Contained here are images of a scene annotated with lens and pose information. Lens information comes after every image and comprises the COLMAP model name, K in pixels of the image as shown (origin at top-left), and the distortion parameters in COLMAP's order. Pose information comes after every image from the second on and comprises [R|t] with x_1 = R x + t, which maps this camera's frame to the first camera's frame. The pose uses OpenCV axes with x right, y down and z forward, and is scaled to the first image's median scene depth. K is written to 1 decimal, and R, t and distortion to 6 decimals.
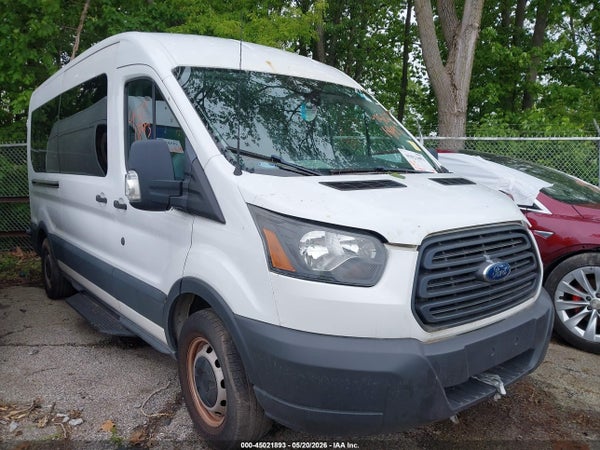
lens RADIAL K [[499.0, 0, 300.0], [0, 499.0, 225.0], [0, 0, 1]] dist [0.012351, 0.001059]
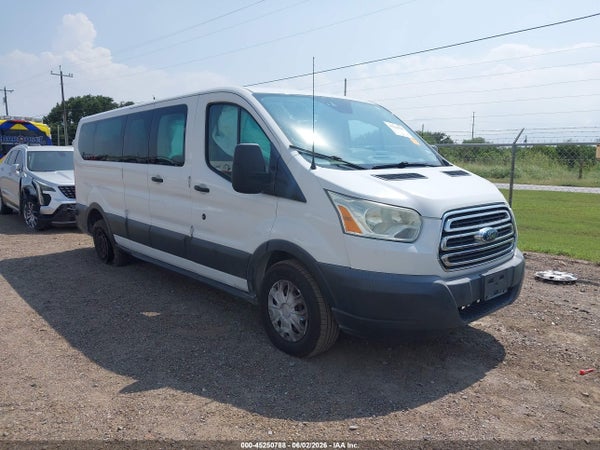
lens RADIAL K [[499.0, 0, 300.0], [0, 499.0, 225.0], [0, 0, 1]] dist [0.012351, 0.001059]
pose [[0.998197, 0.000020, 0.060028, -0.260289], [-0.002060, 0.999423, 0.033917, 0.013697], [-0.059992, -0.033980, 0.997620, -0.456065]]
